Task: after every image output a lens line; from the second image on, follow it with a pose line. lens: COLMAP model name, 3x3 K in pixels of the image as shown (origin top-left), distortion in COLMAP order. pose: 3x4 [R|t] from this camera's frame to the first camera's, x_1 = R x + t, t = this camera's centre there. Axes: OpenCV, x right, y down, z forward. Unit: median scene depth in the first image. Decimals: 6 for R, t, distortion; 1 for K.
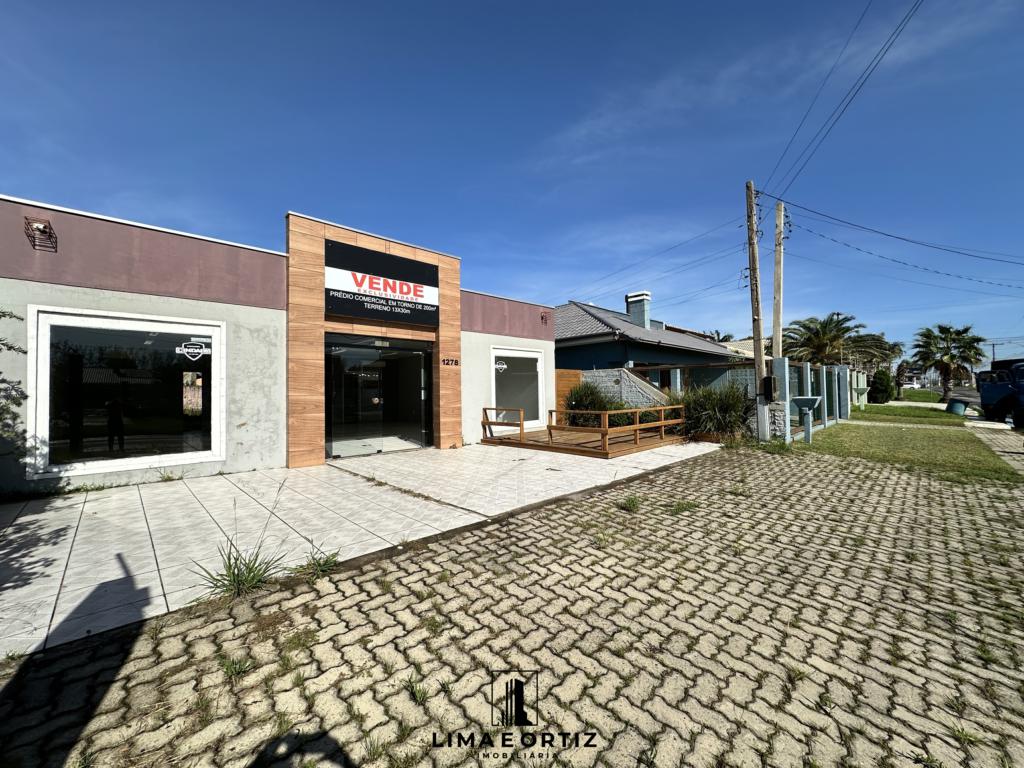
lens RADIAL K [[409.3, 0, 512.9], [0, 409.3, 386.0], [0, 0, 1]] dist [-0.005975, 0.001869]
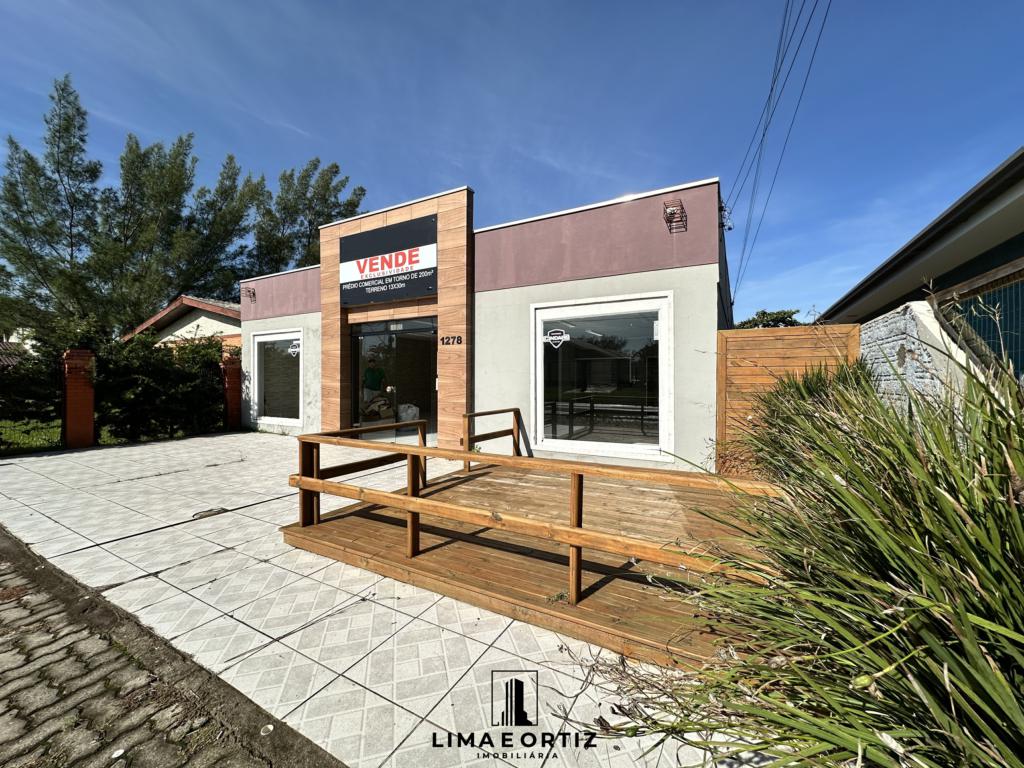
lens RADIAL K [[409.3, 0, 513.3], [0, 409.3, 383.1], [0, 0, 1]] dist [-0.005975, 0.001869]
pose [[0.287722, 0.023190, -0.957433, 0.788596], [0.004876, 0.999658, 0.025678, -0.000849], [0.957701, -0.012056, 0.287511, 1.232944]]
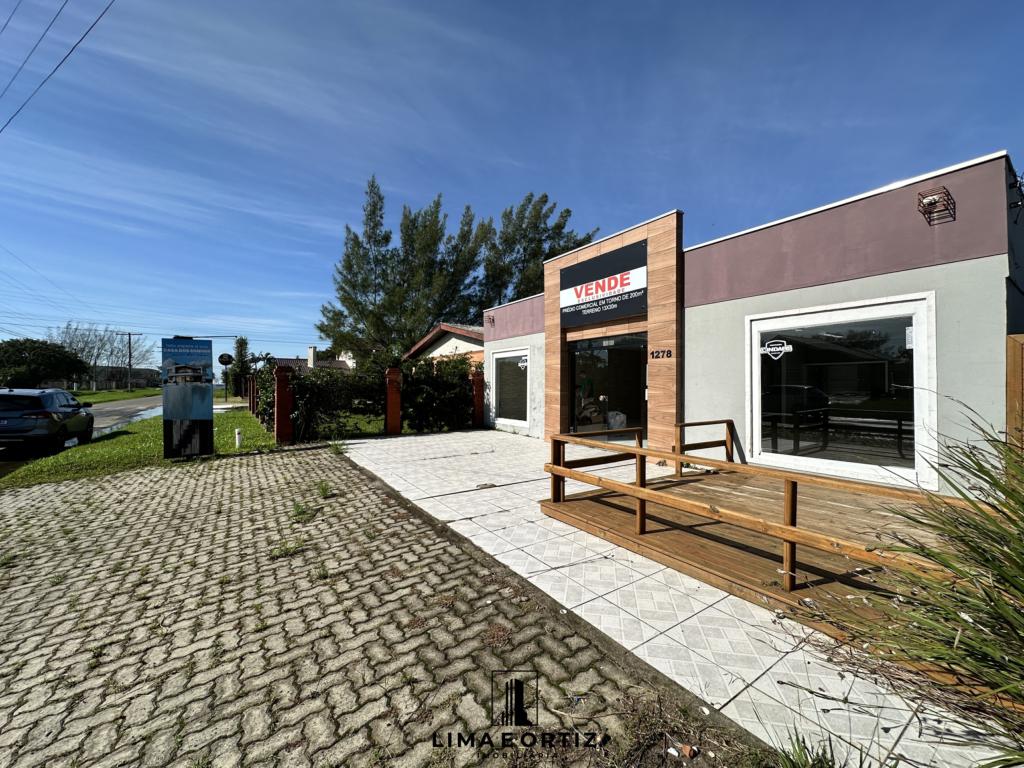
lens RADIAL K [[409.3, 0, 512.1], [0, 409.3, 383.0], [0, 0, 1]] dist [-0.005975, 0.001869]
pose [[-0.184808, 0.010071, -0.982723, 0.914567], [0.011688, 0.999899, 0.008049, -0.017645], [0.982705, -0.009999, -0.184907, 1.189910]]
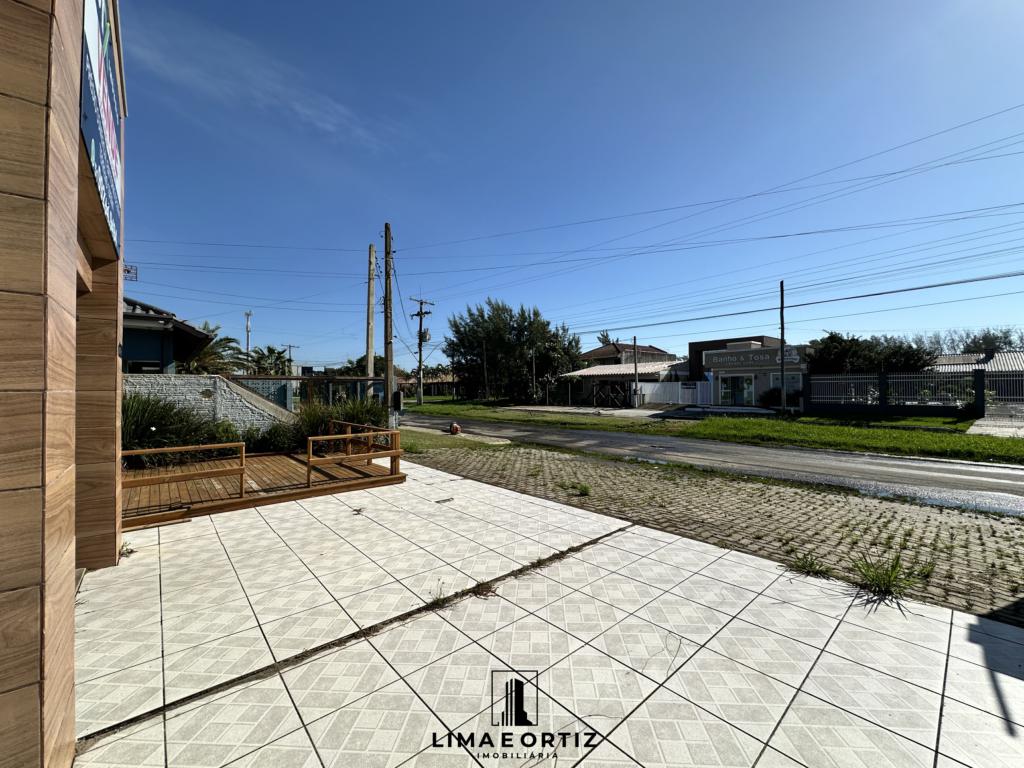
lens RADIAL K [[409.3, 0, 516.3], [0, 409.3, 386.1], [0, 0, 1]] dist [-0.005975, 0.001869]
pose [[0.044398, 0.023170, 0.998745, -0.744097], [-0.007571, 0.999710, -0.022855, -0.020018], [-0.998985, -0.006547, 0.044561, 0.787384]]
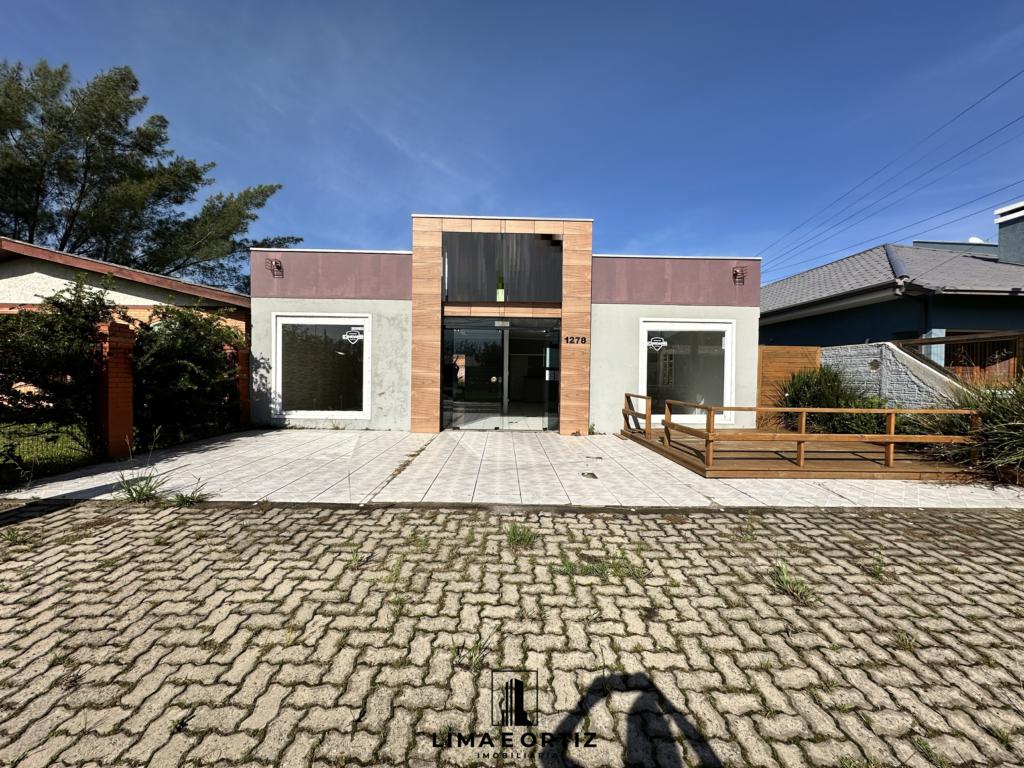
lens RADIAL K [[409.3, 0, 510.8], [0, 409.3, 383.8], [0, 0, 1]] dist [-0.005975, 0.001869]
pose [[0.730400, 0.041044, -0.681785, 0.496123], [-0.017011, 0.998976, 0.041914, 0.003444], [0.682807, -0.019016, 0.730351, 0.335163]]
